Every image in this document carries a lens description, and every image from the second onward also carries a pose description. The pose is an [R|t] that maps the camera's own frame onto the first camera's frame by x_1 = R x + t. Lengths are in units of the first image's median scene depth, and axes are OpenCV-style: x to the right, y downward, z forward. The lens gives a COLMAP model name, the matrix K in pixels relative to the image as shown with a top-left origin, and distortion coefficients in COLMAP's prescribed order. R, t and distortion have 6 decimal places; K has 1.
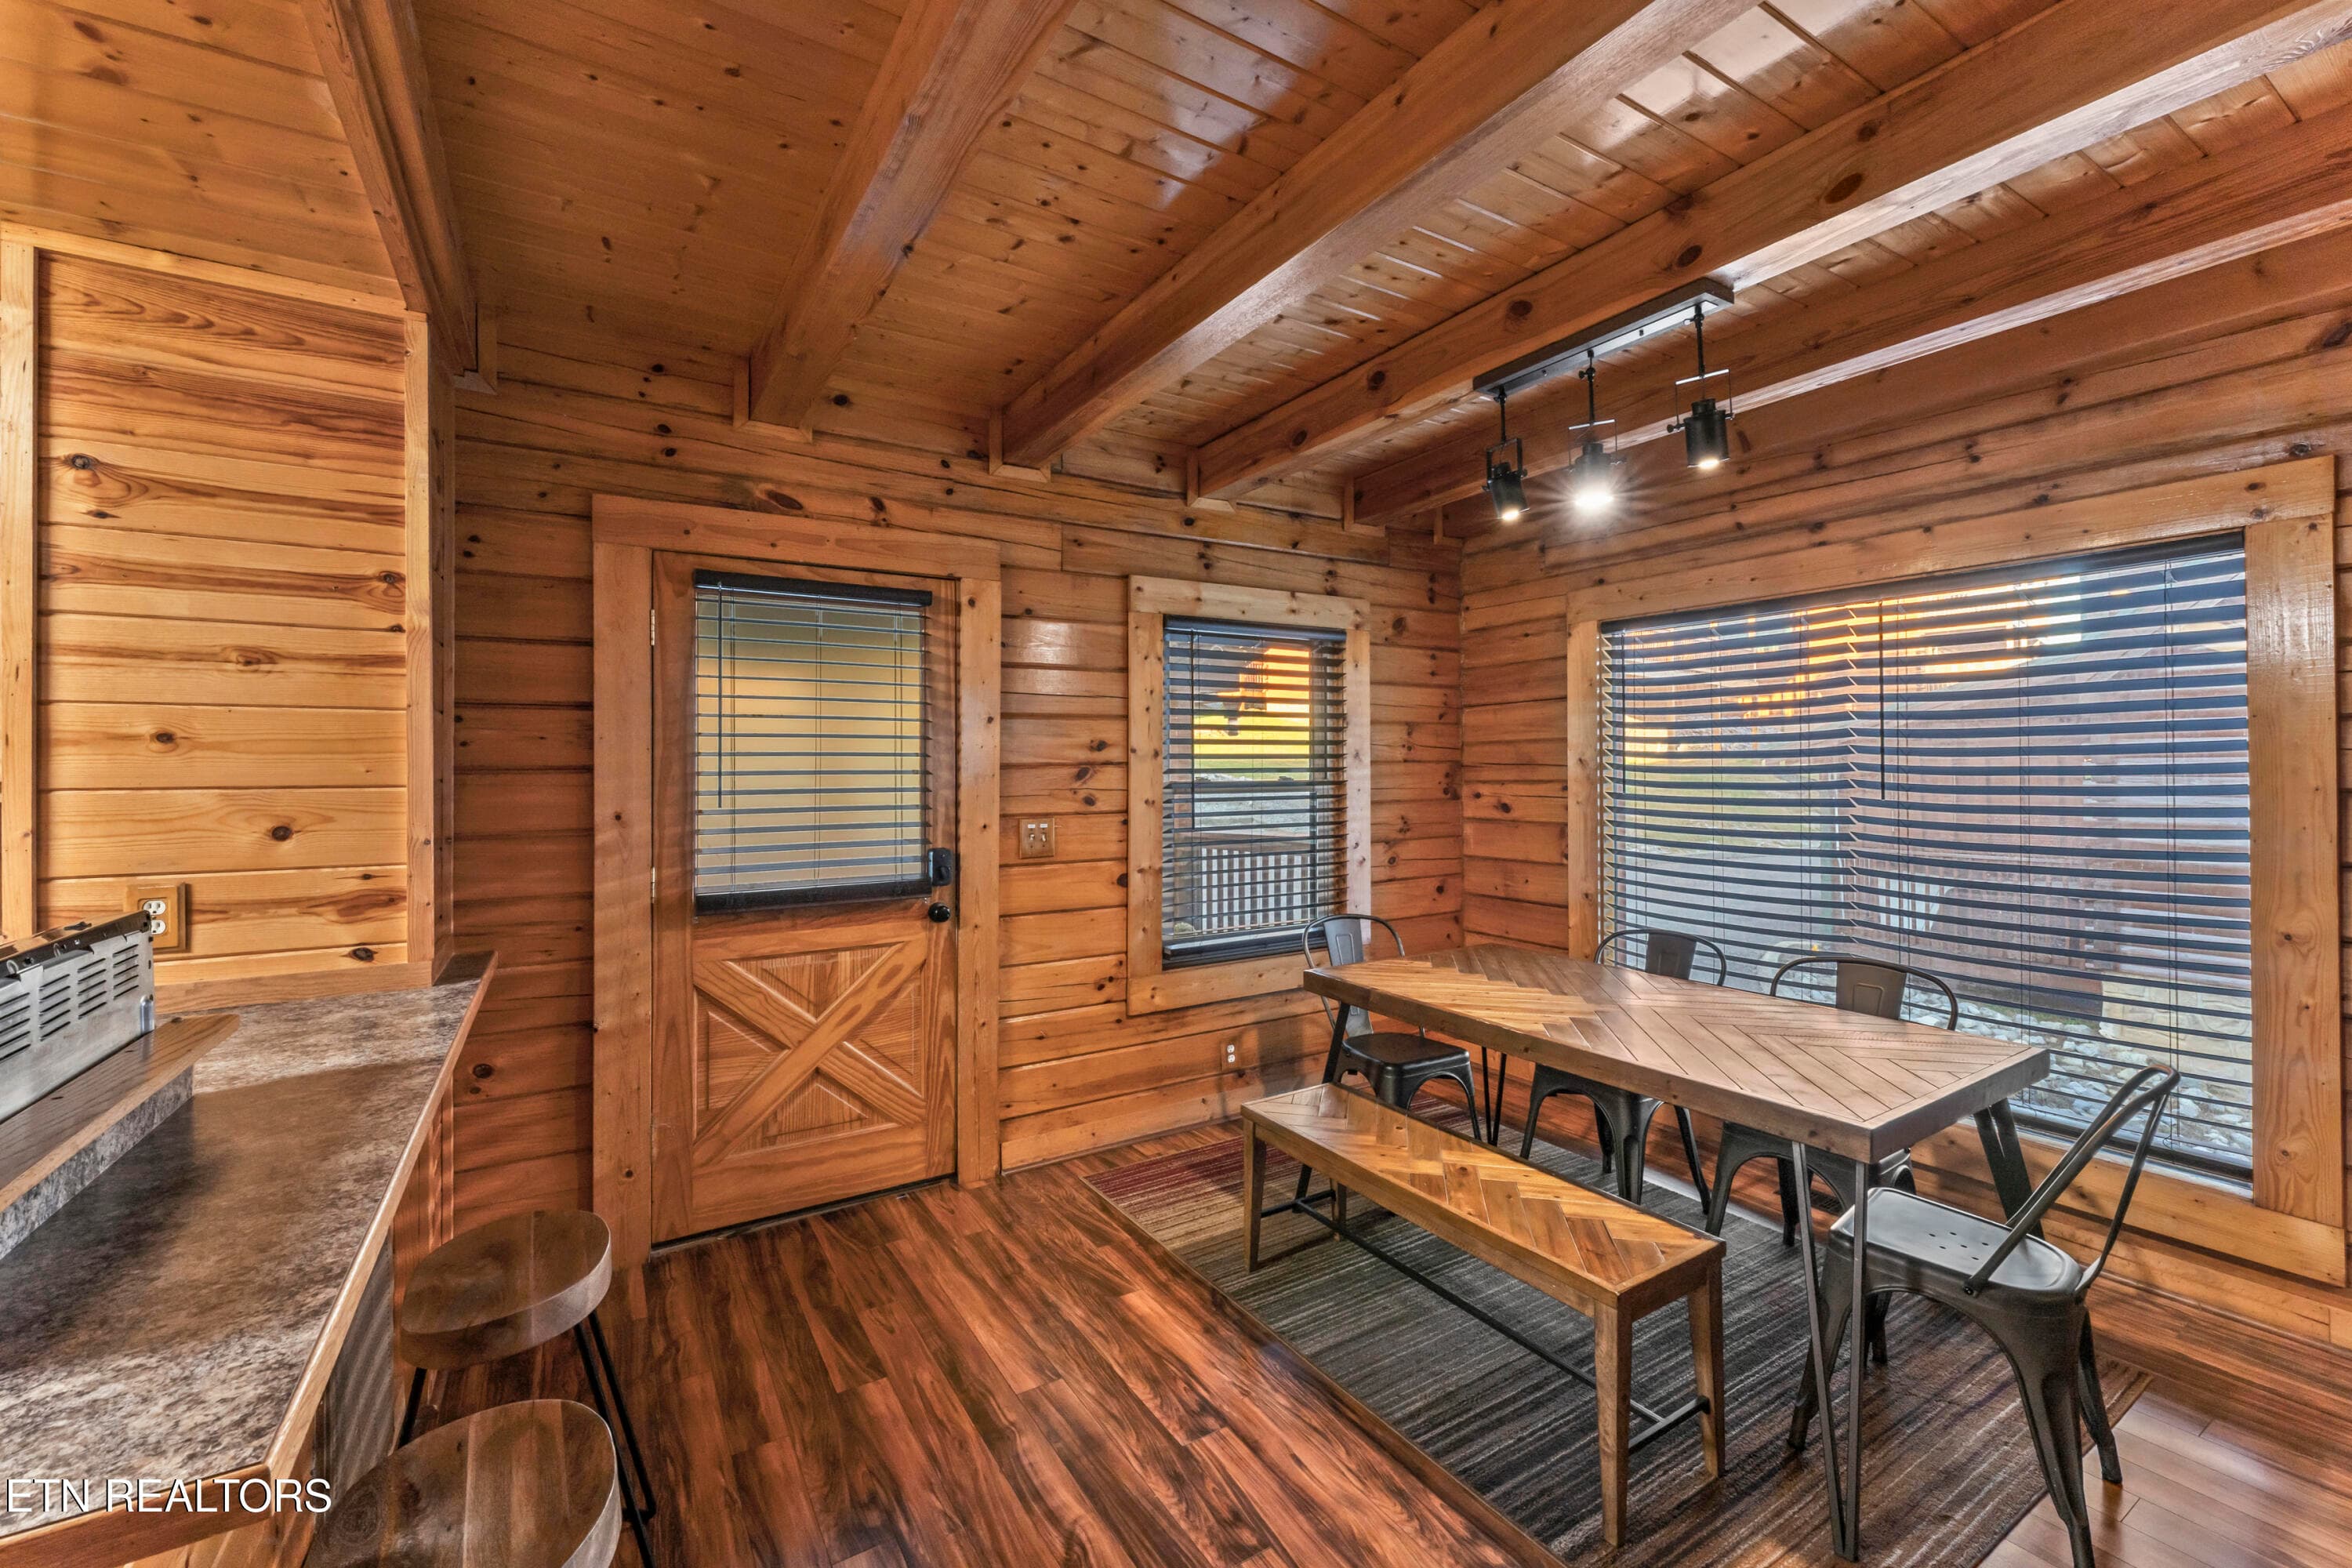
lens RADIAL K [[956.7, 0, 1163.7], [0, 956.7, 758.1], [0, 0, 1]] dist [0.000142, 0.000353]
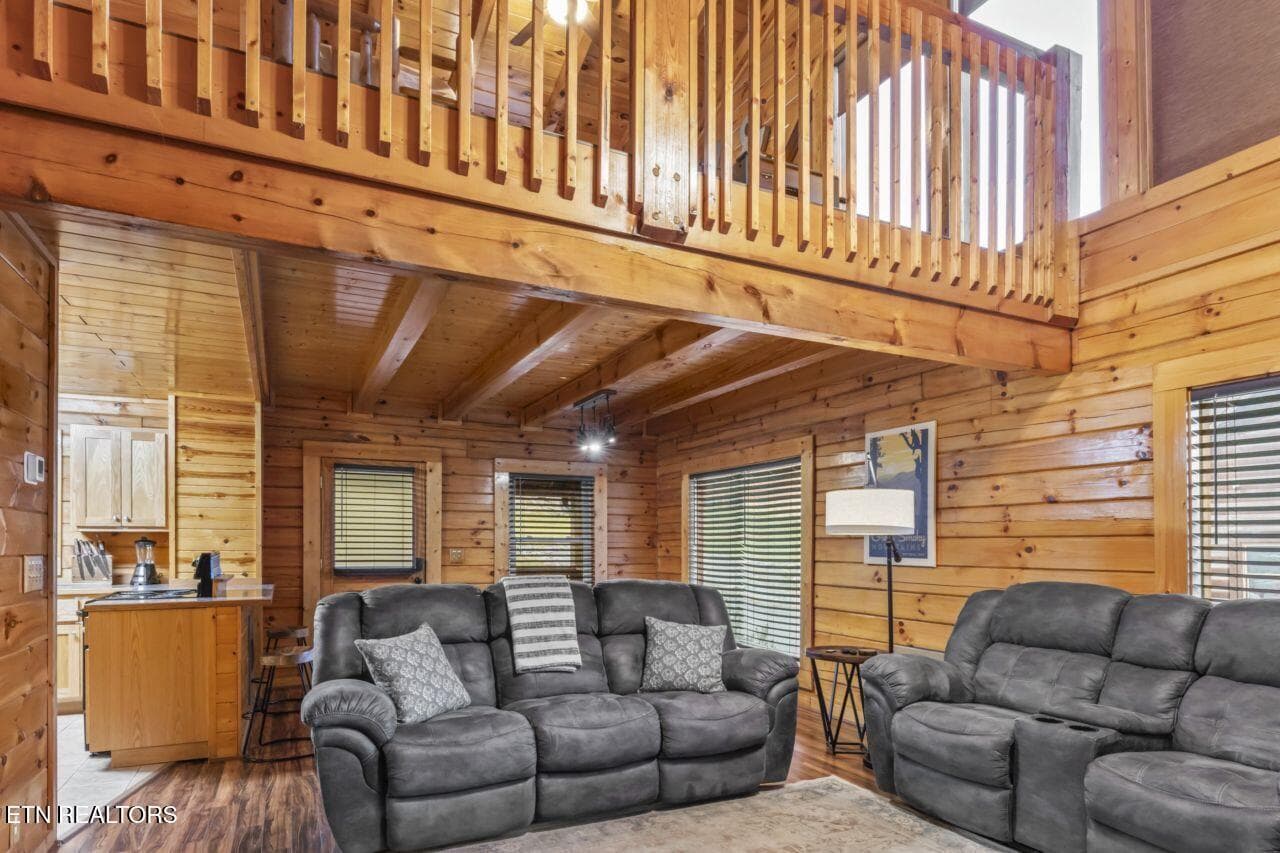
lens RADIAL K [[731.1, 0, 638.8], [0, 731.1, 555.4], [0, 0, 1]] dist [-0.002206, -0.000872]
pose [[0.994945, 0.013725, -0.099477, 0.678742], [-0.011700, 0.999713, 0.020913, 0.036779], [0.099735, -0.019643, 0.994820, -1.171175]]
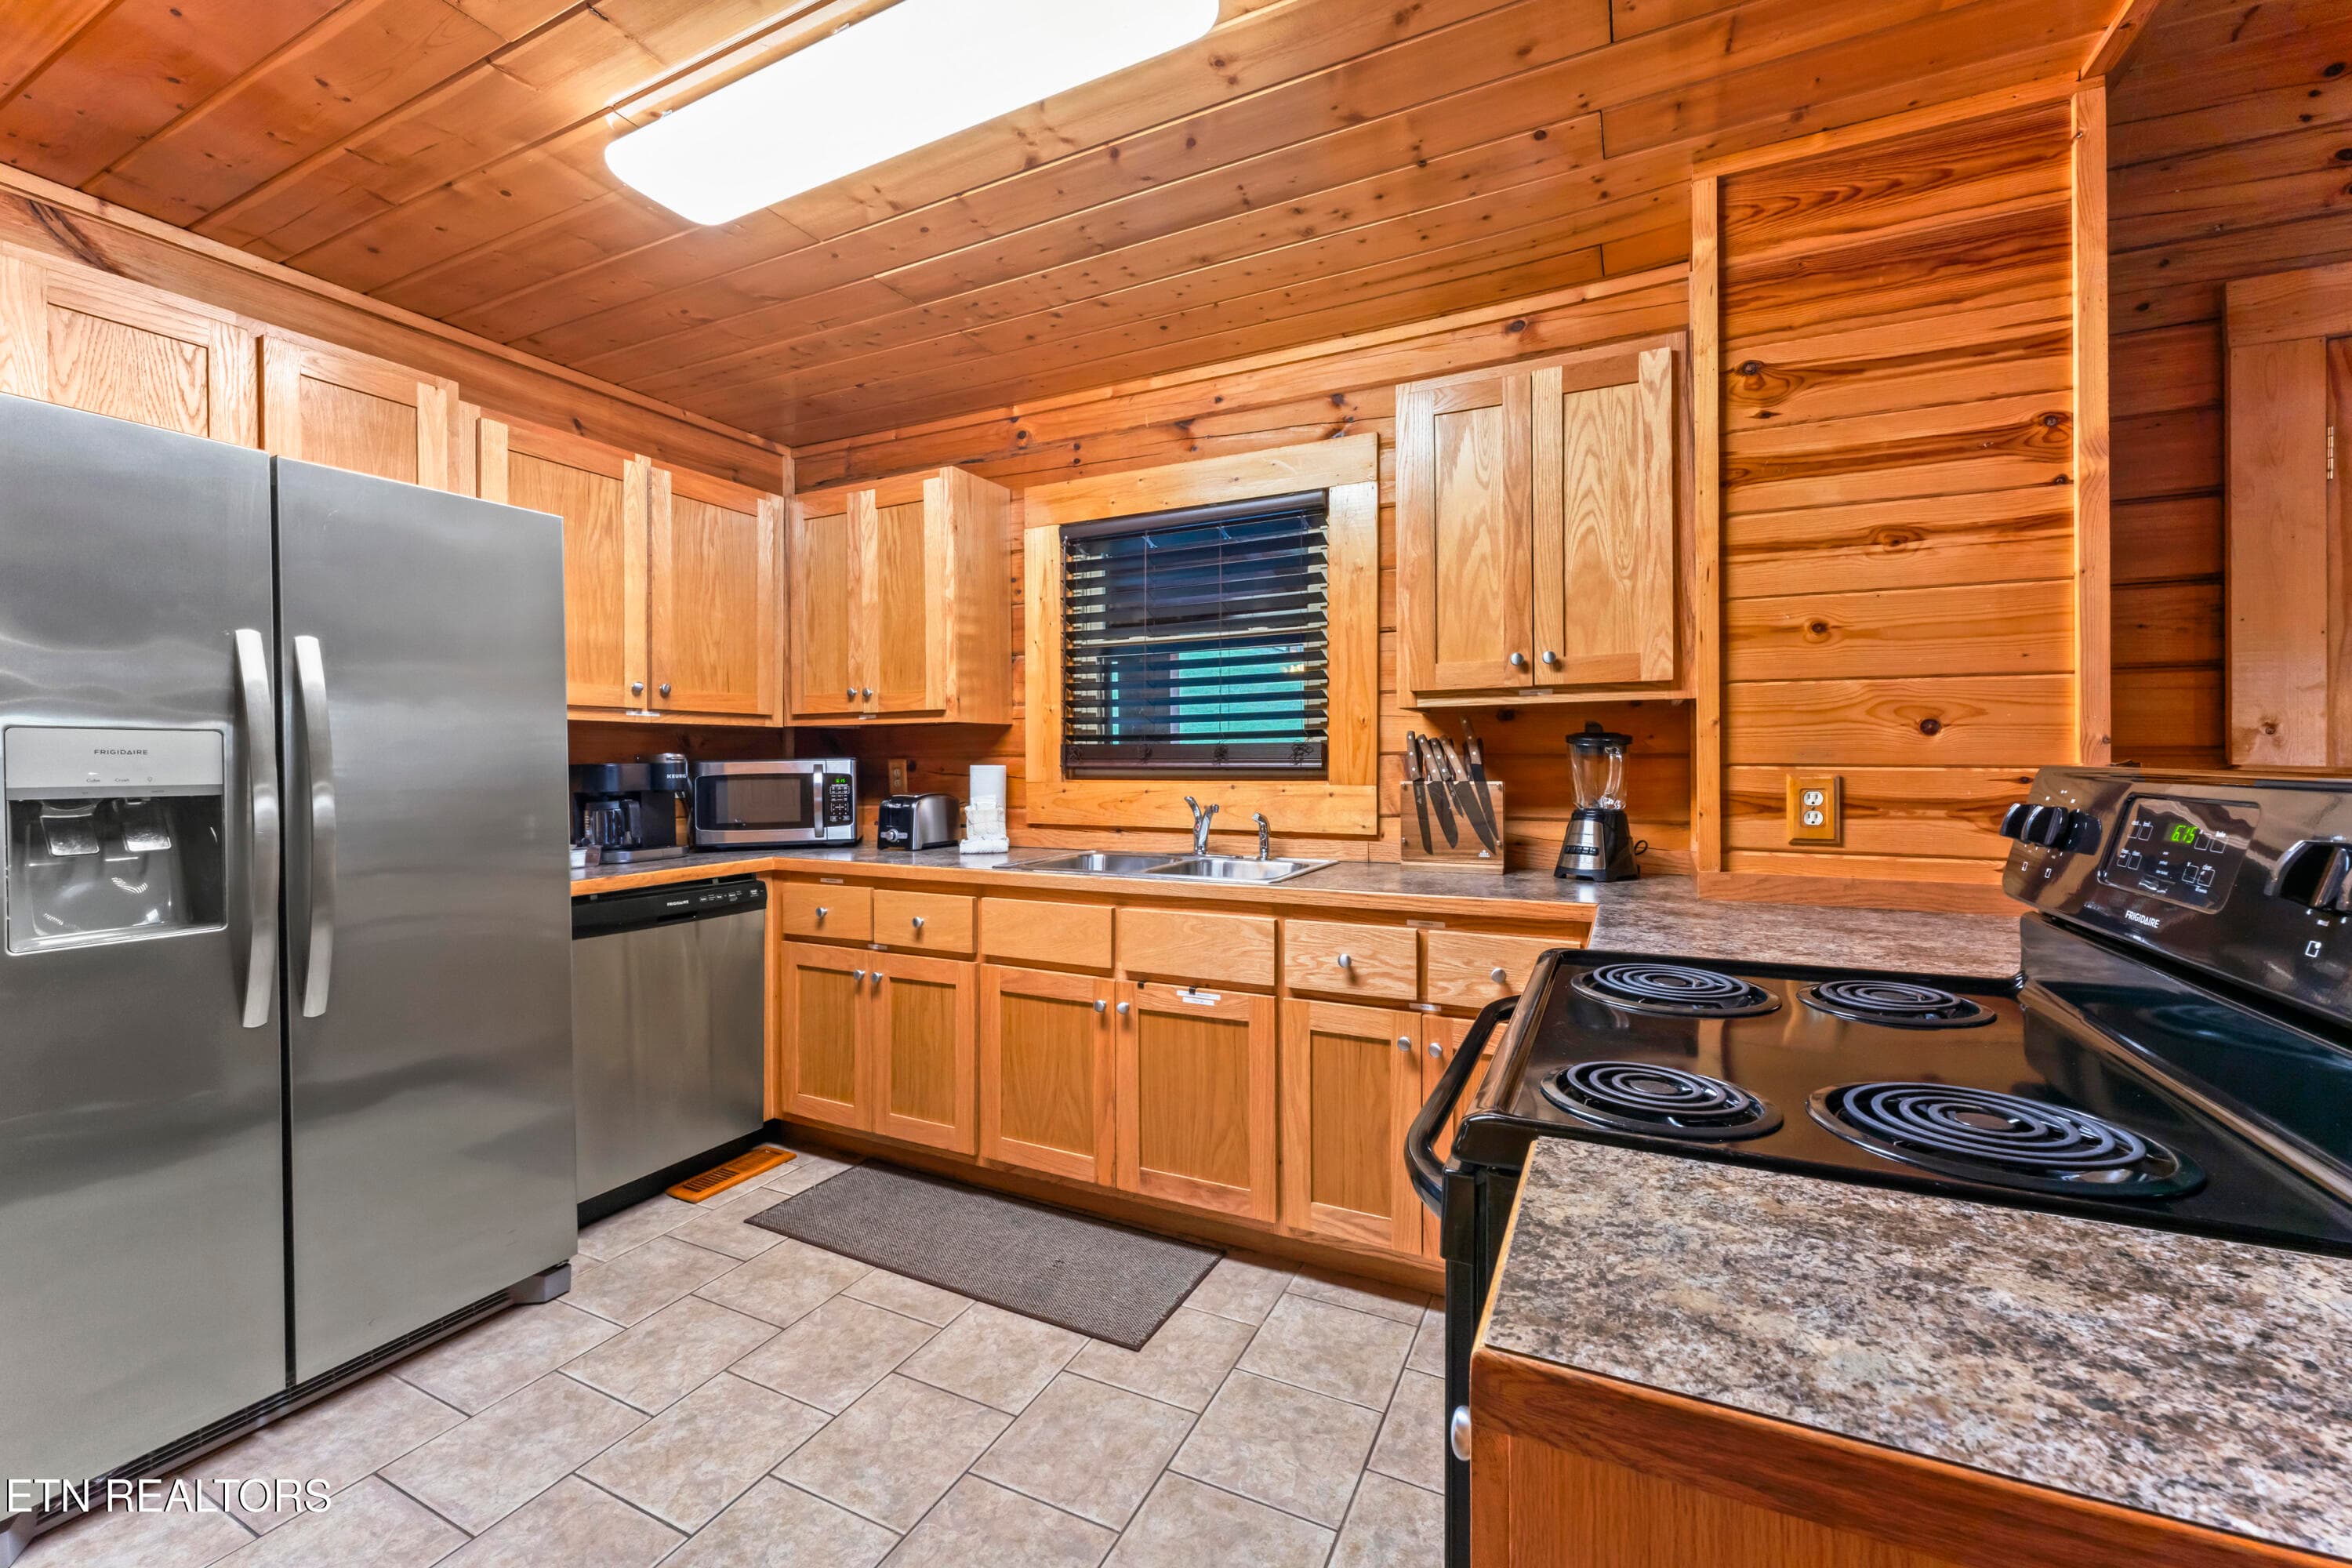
lens RADIAL K [[956.7, 0, 1163.7], [0, 956.7, 758.1], [0, 0, 1]] dist [0.000142, 0.000353]
pose [[0.525999, 0.005500, -0.850467, -0.359543], [0.005707, 0.999934, 0.009996, 0.064161], [0.850466, -0.010111, 0.525933, -0.062205]]
